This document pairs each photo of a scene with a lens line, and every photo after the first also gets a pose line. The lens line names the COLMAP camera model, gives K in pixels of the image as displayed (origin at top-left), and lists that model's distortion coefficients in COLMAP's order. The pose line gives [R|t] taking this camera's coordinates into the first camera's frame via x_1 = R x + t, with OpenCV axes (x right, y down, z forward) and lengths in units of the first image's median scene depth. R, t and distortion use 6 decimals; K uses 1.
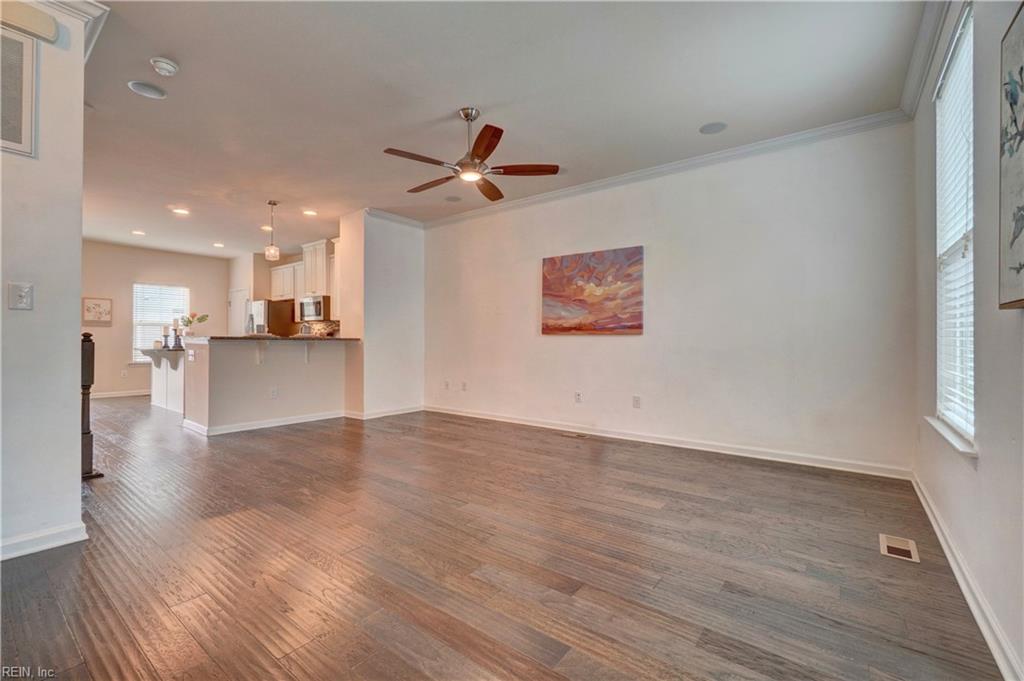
lens RADIAL K [[431.8, 0, 512.0], [0, 431.8, 340.5], [0, 0, 1]] dist [-0.017453, -0.000225]
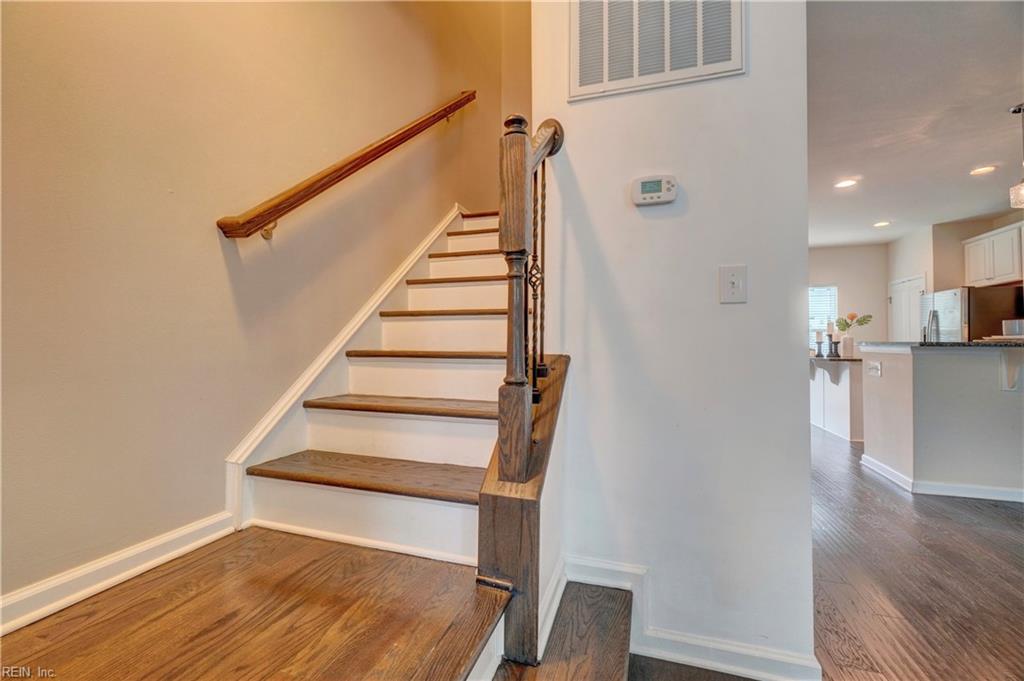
lens RADIAL K [[442.0, 0, 505.8], [0, 442.0, 338.9], [0, 0, 1]] dist [-0.013003, 0.007368]
pose [[0.320848, -0.017263, -0.946973, -0.177399], [-0.001617, 0.999822, -0.018774, -0.000513], [0.947129, 0.007555, 0.320763, 0.122972]]
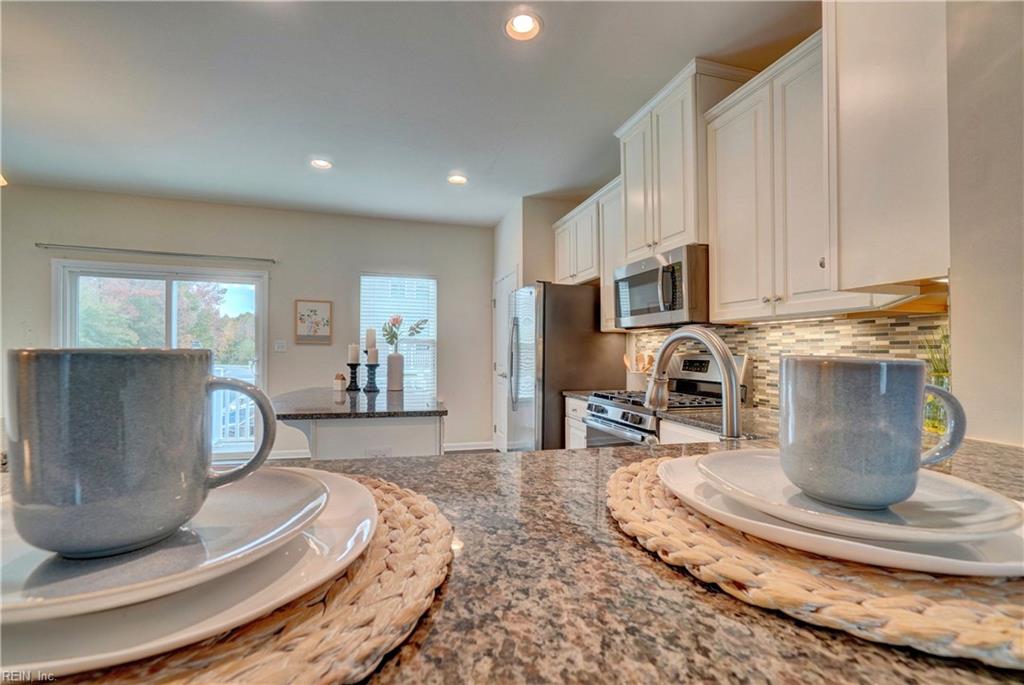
lens RADIAL K [[447.8, 0, 507.2], [0, 447.8, 349.0], [0, 0, 1]] dist [0.000501, 0.000018]
pose [[0.791695, 0.002622, -0.610911, -0.363816], [-0.007860, 0.999952, -0.005894, -0.026949], [0.610866, 0.009468, 0.791677, 0.703598]]
